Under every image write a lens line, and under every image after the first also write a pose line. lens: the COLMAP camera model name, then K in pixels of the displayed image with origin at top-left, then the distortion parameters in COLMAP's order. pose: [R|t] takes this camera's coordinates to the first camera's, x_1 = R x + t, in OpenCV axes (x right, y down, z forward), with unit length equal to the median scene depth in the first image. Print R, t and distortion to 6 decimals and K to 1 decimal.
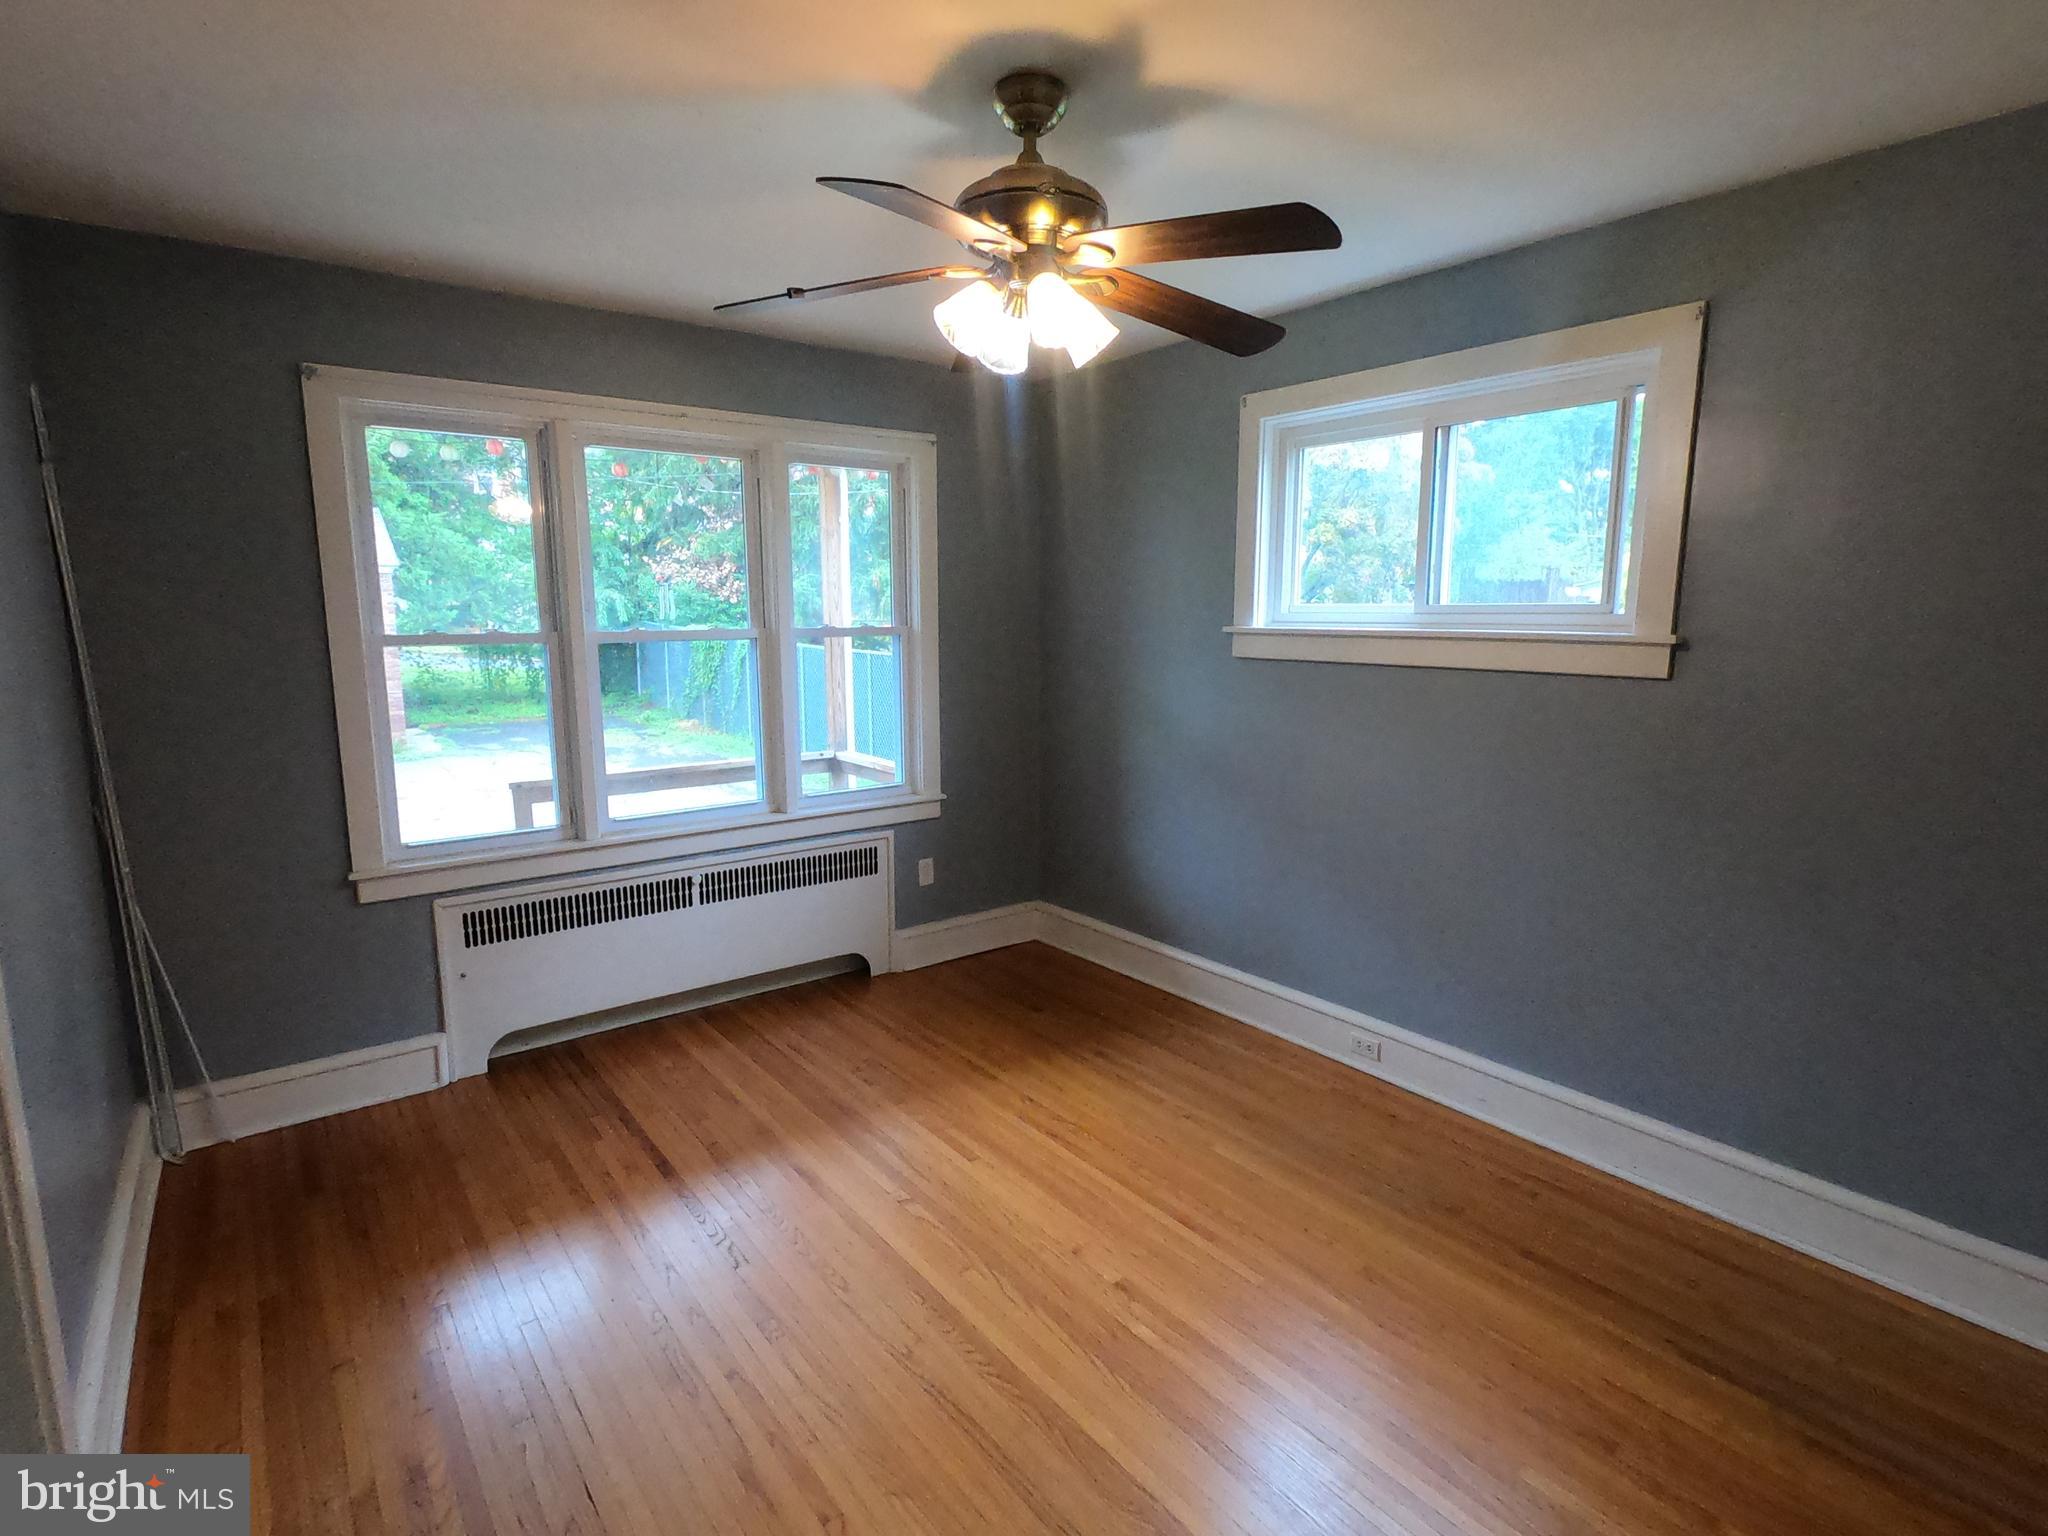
lens RADIAL K [[1019.3, 0, 1007.0], [0, 1019.3, 776.8], [0, 0, 1]] dist [0.021431, 0.000564]
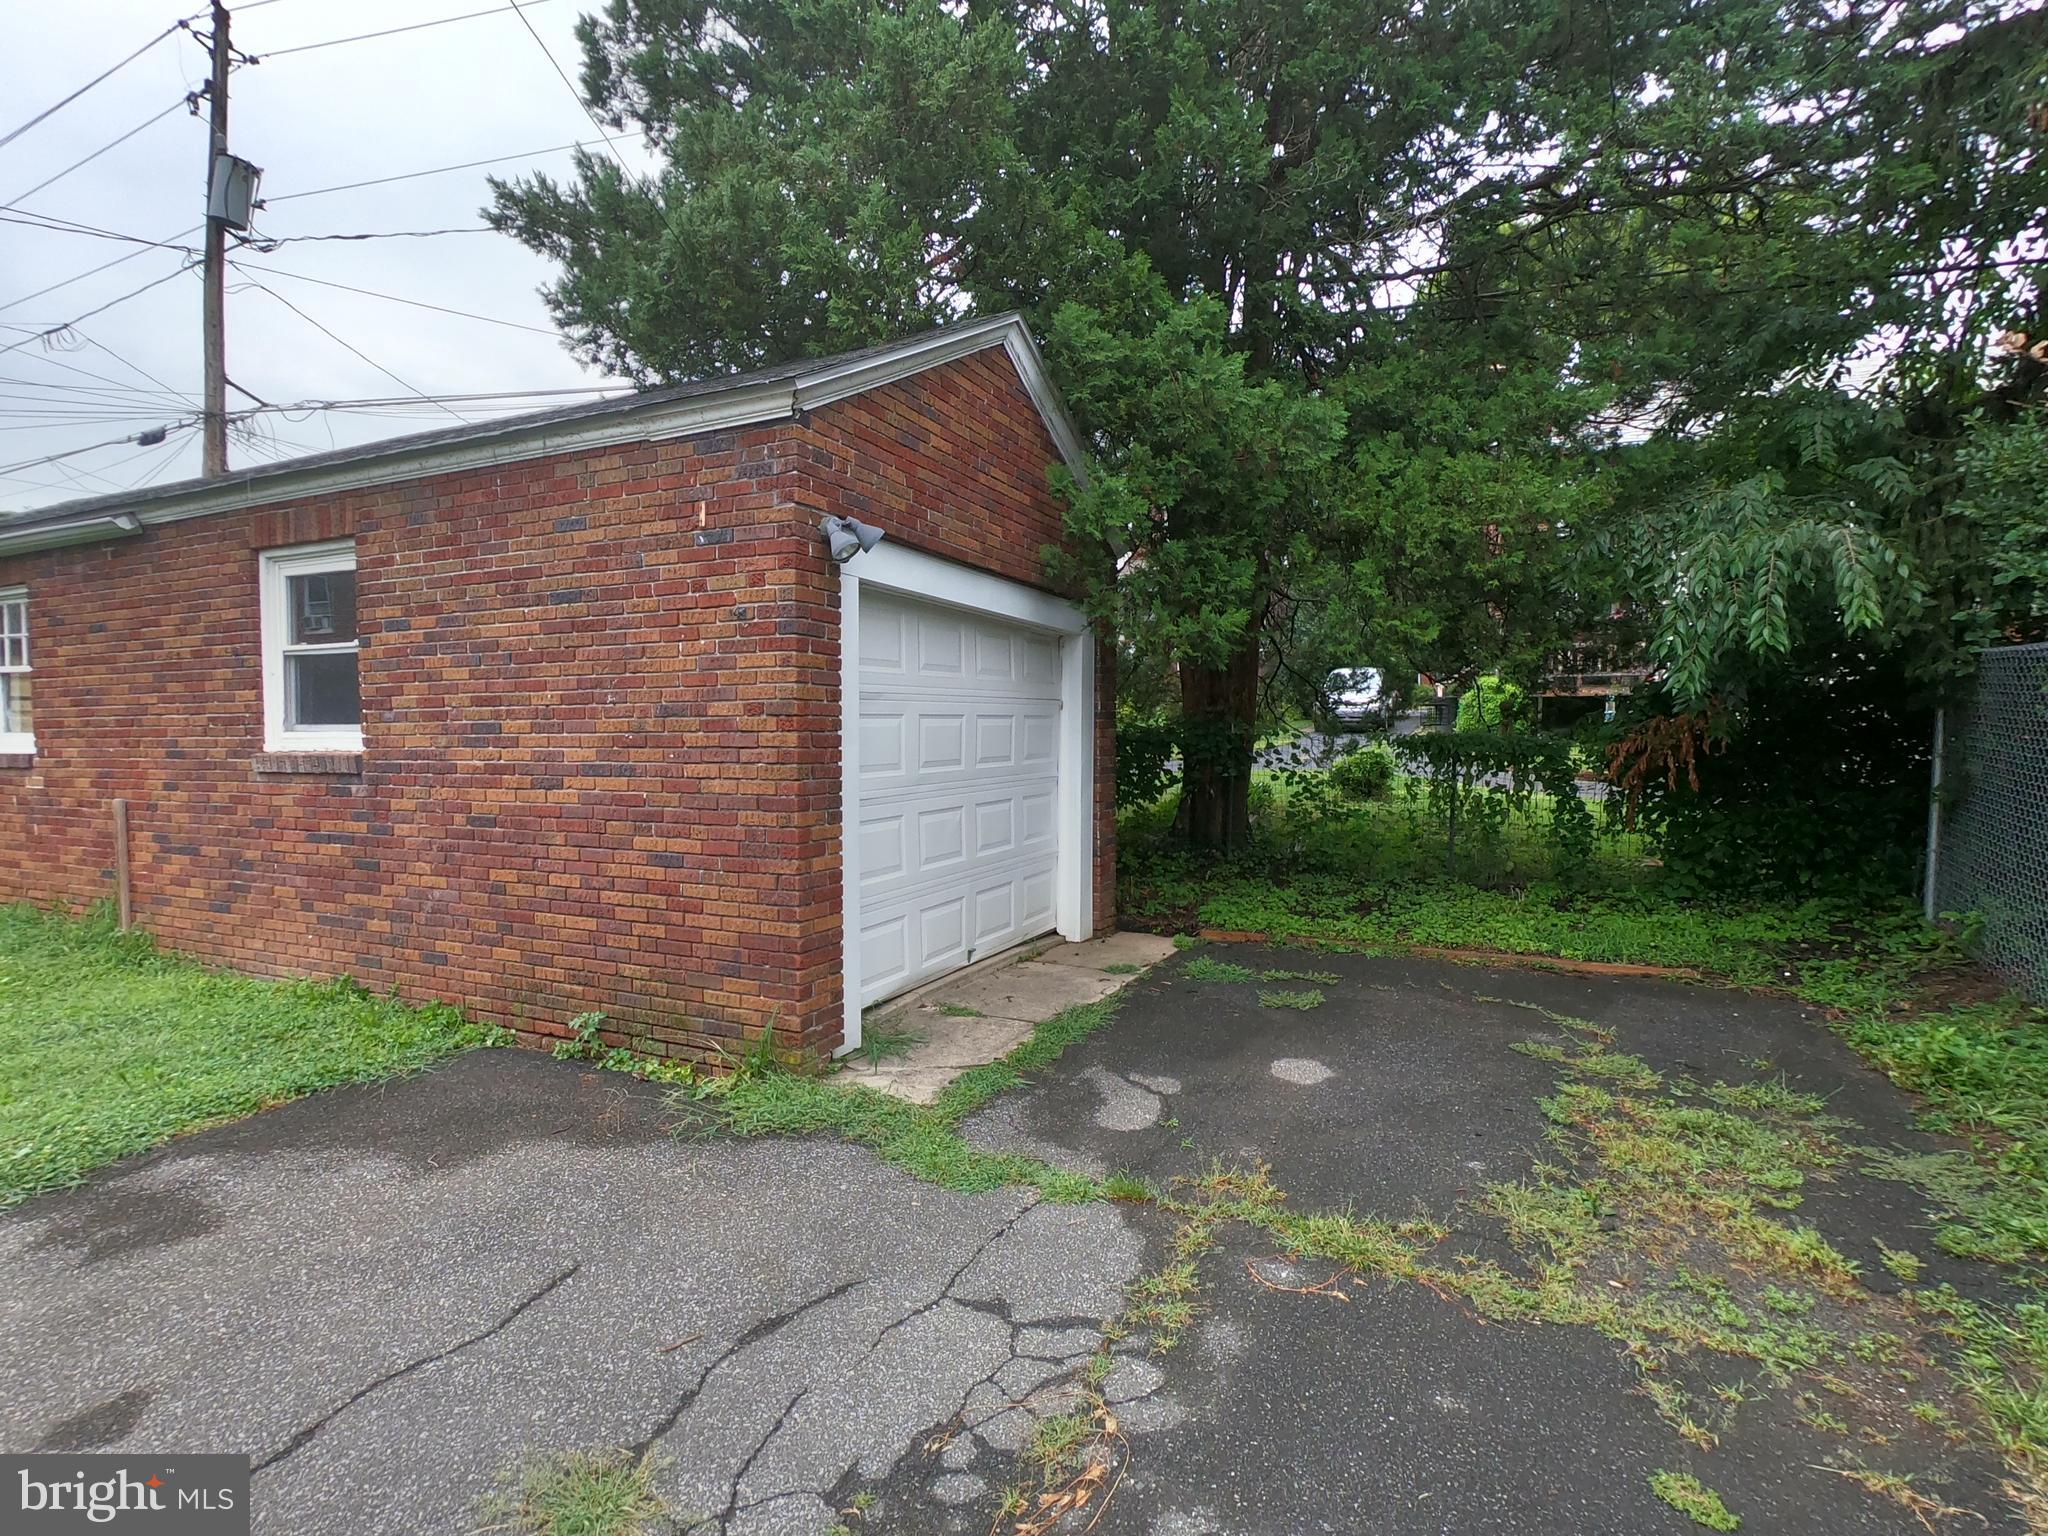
lens RADIAL K [[1019.3, 0, 1021.4], [0, 1019.3, 775.0], [0, 0, 1]] dist [0.021431, 0.000564]
pose [[0.458052, 0.038420, -0.888095, -0.228404], [-0.140430, 0.989648, -0.029616, -0.077059], [0.877763, 0.138281, 0.458706, 0.662530]]
